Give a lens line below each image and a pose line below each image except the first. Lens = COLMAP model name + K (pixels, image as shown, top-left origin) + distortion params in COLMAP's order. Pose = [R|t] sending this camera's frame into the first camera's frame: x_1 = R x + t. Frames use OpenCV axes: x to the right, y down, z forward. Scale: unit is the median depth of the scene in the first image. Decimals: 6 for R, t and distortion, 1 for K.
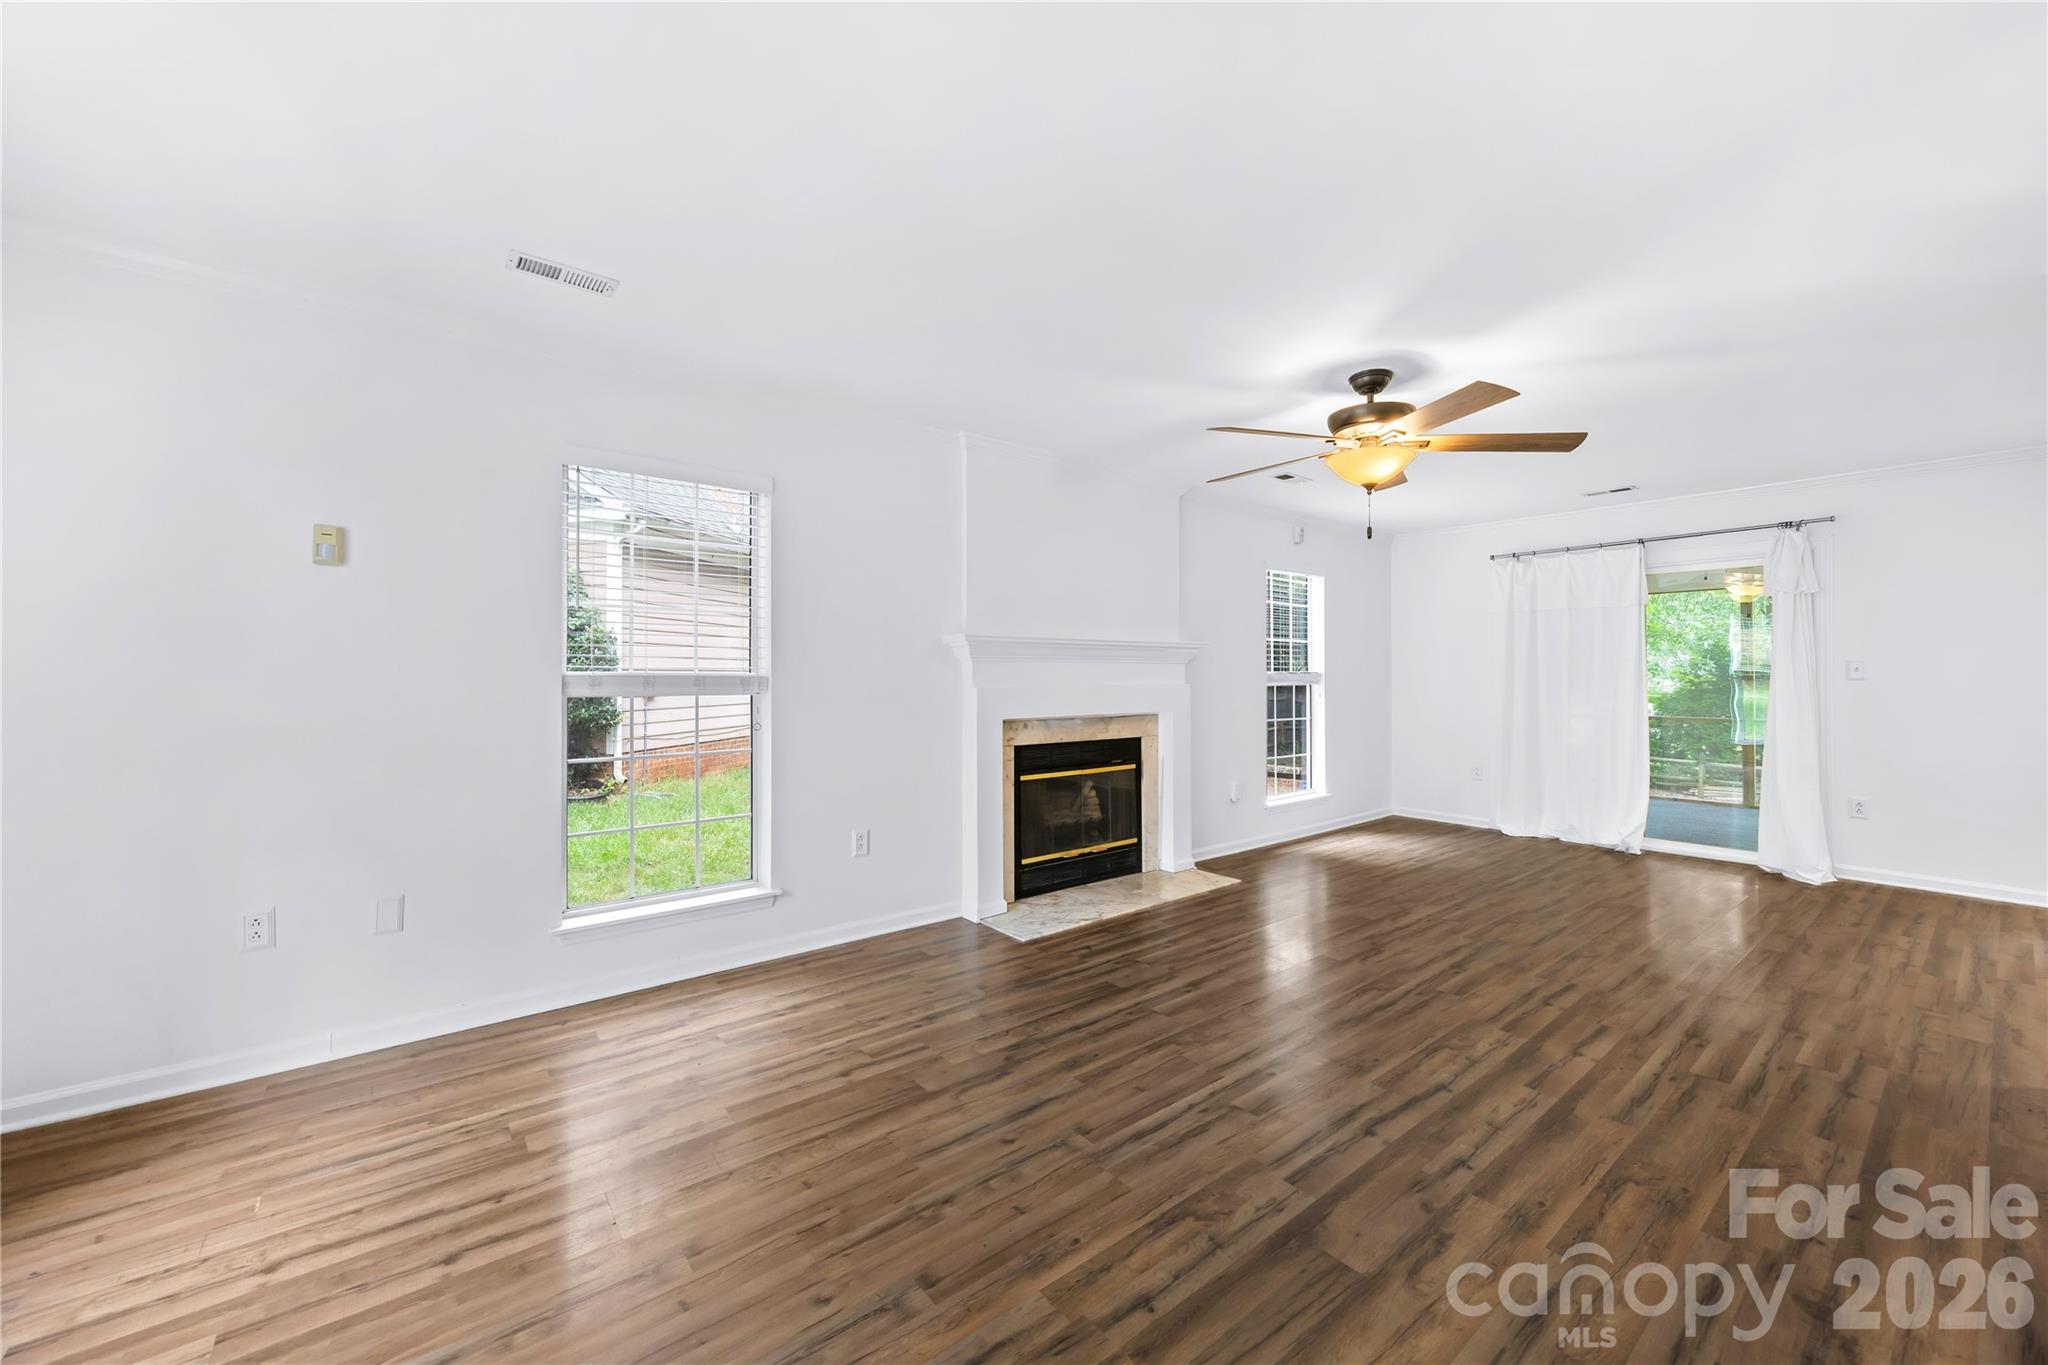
lens RADIAL K [[766.4, 0, 1022.3], [0, 766.4, 684.3], [0, 0, 1]] dist [-0.001044, 0.000286]
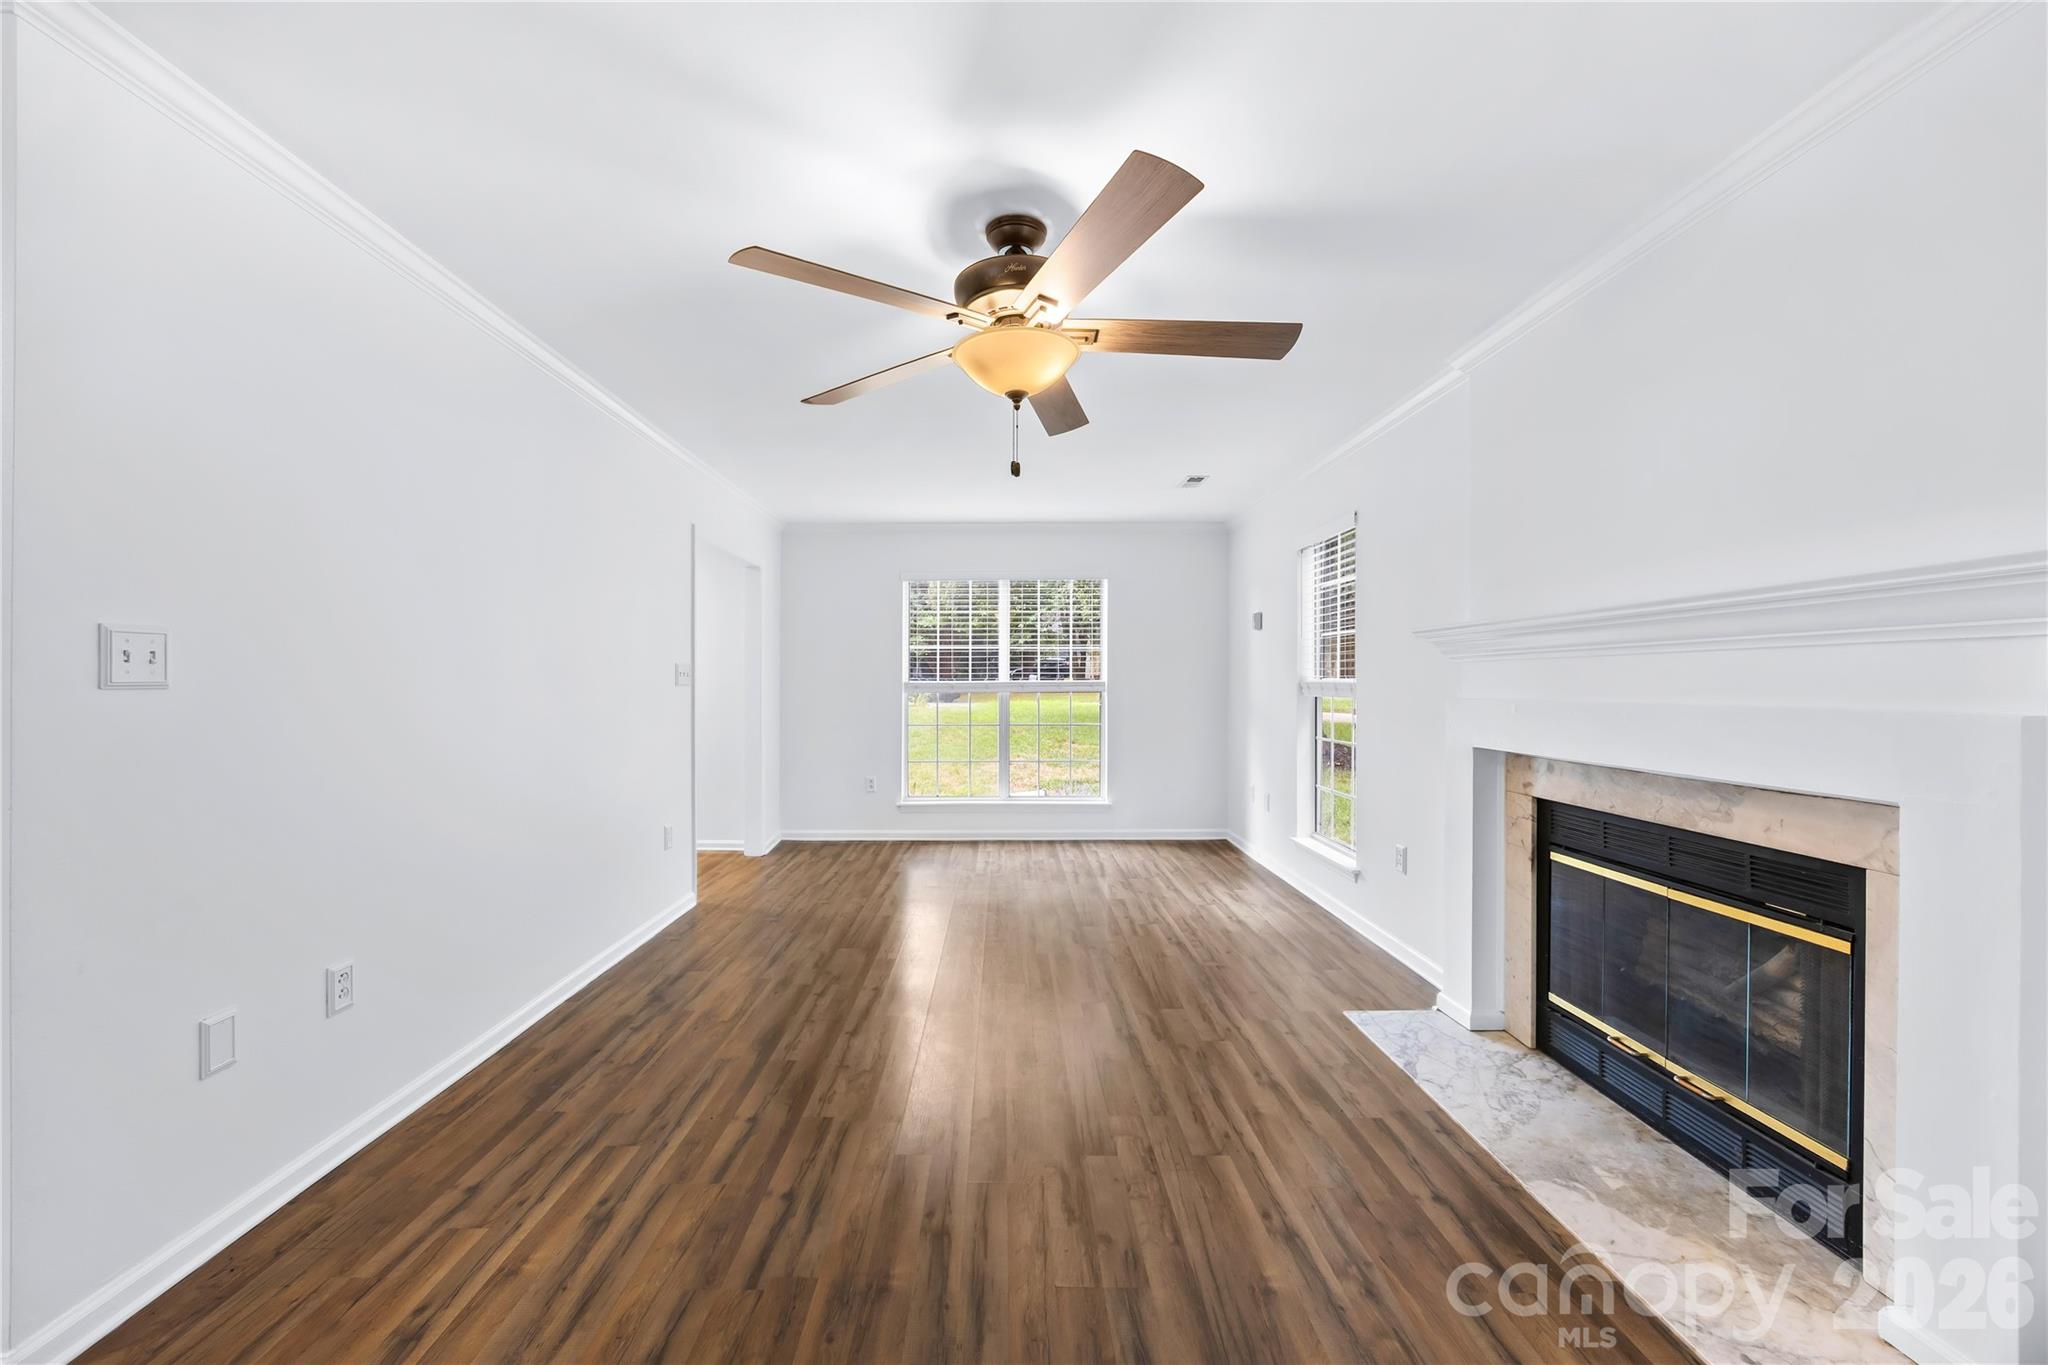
lens RADIAL K [[766.4, 0, 1022.3], [0, 766.4, 684.3], [0, 0, 1]] dist [-0.001044, 0.000286]
pose [[-0.587045, 0.003709, -0.809546, 0.851767], [-0.004530, 0.999959, 0.007867, -0.015735], [0.809542, 0.008286, -0.587004, 1.198461]]
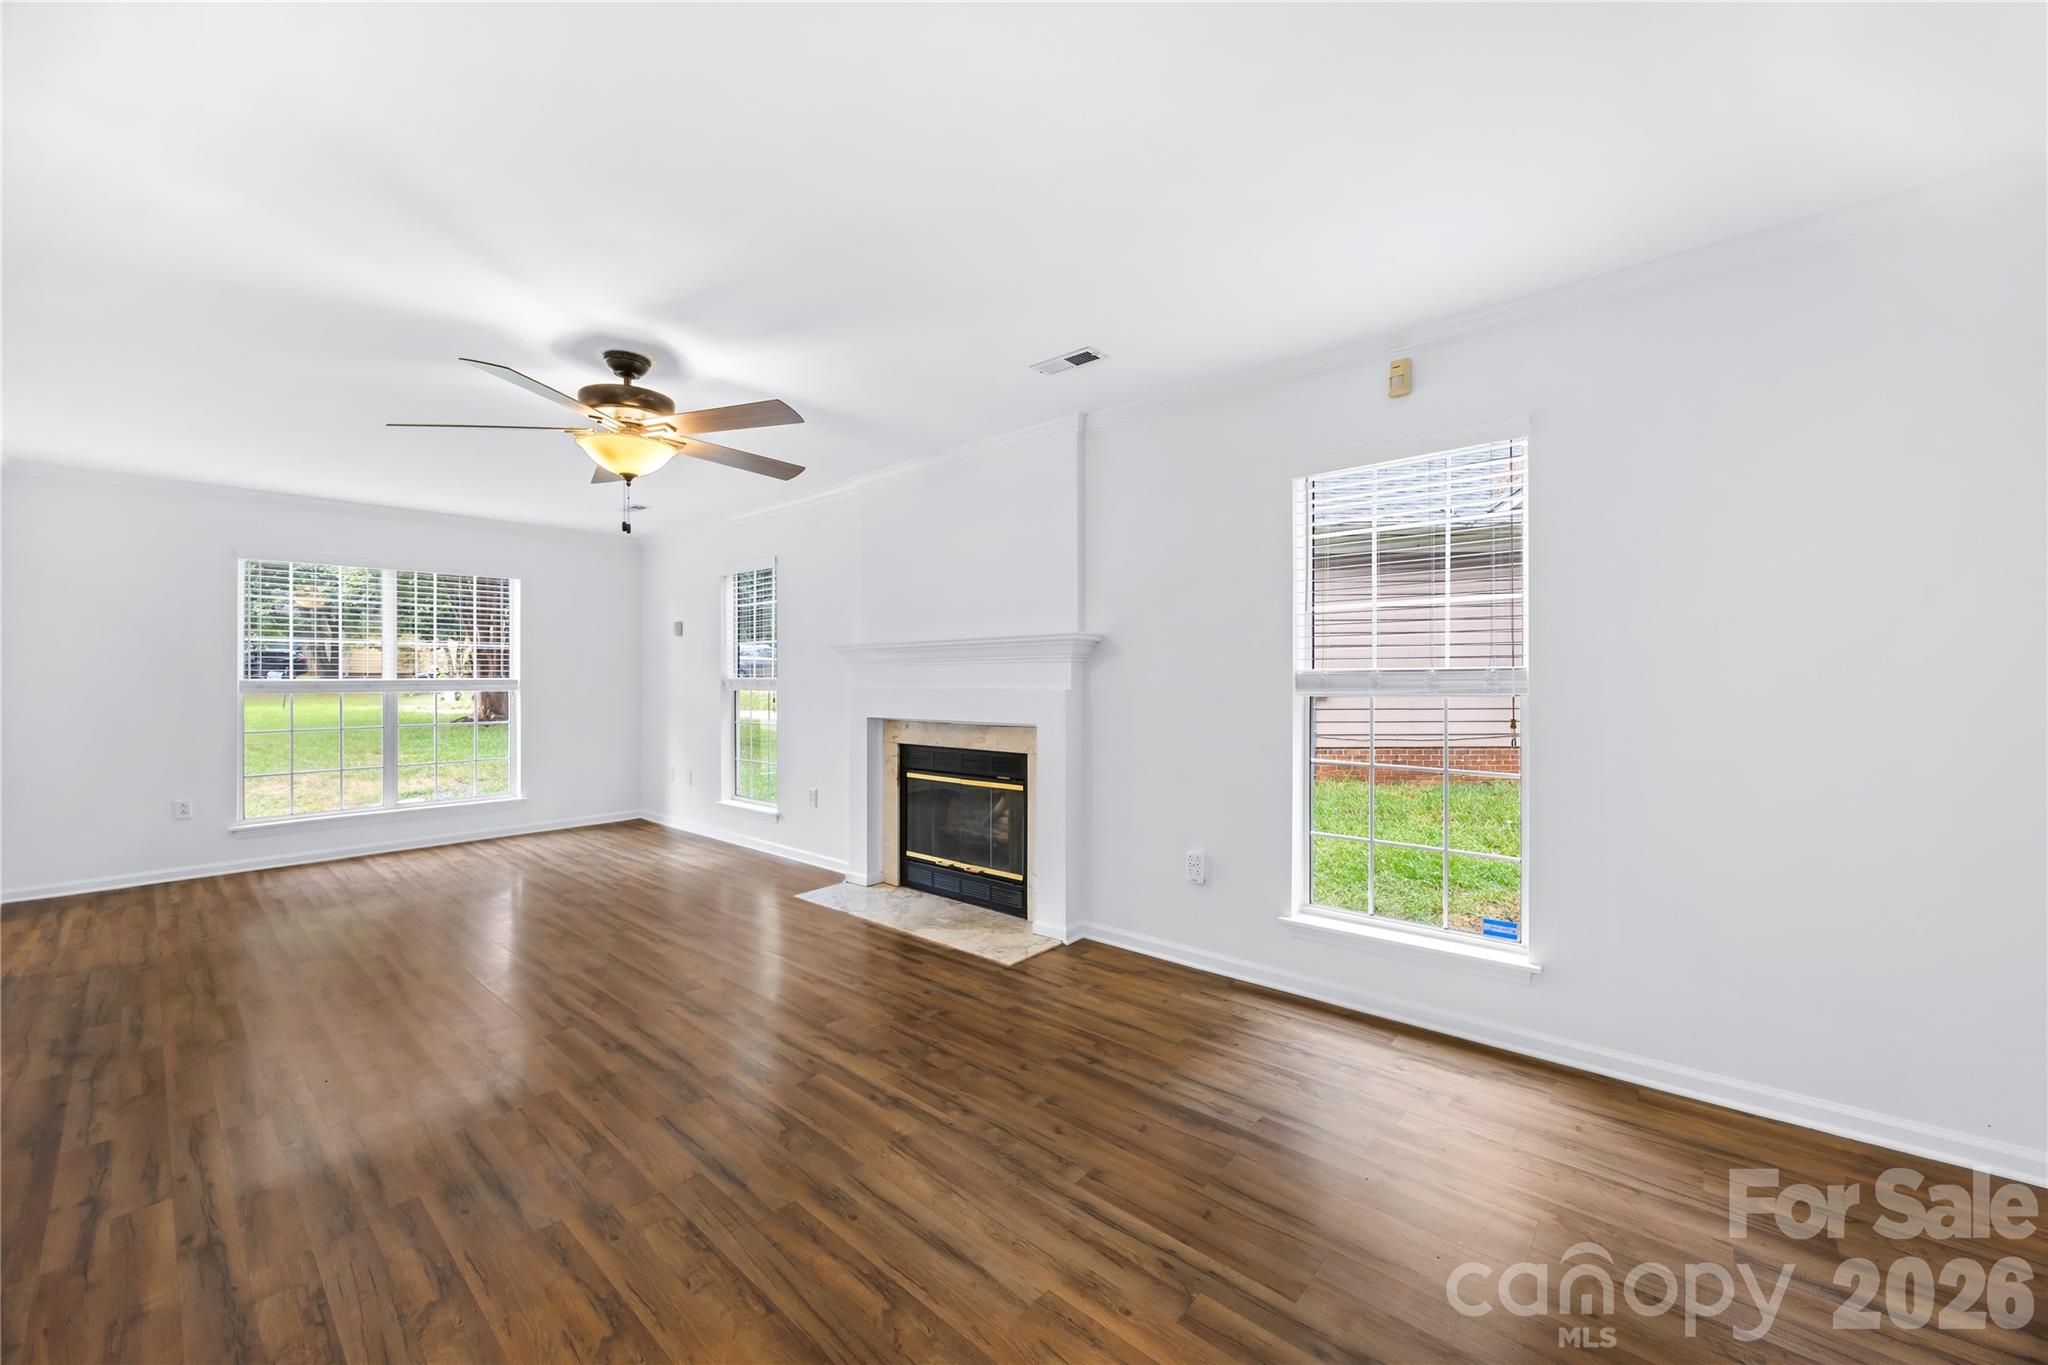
lens RADIAL K [[751.8, 0, 1000.5], [0, 751.8, 684.3], [0, 0, 1]] dist [-0.000560, -0.000163]
pose [[0.193516, 0.007835, -0.981066, 1.242775], [-0.003210, 0.999968, 0.007352, -0.013956], [0.981092, 0.001727, 0.193535, 1.090581]]
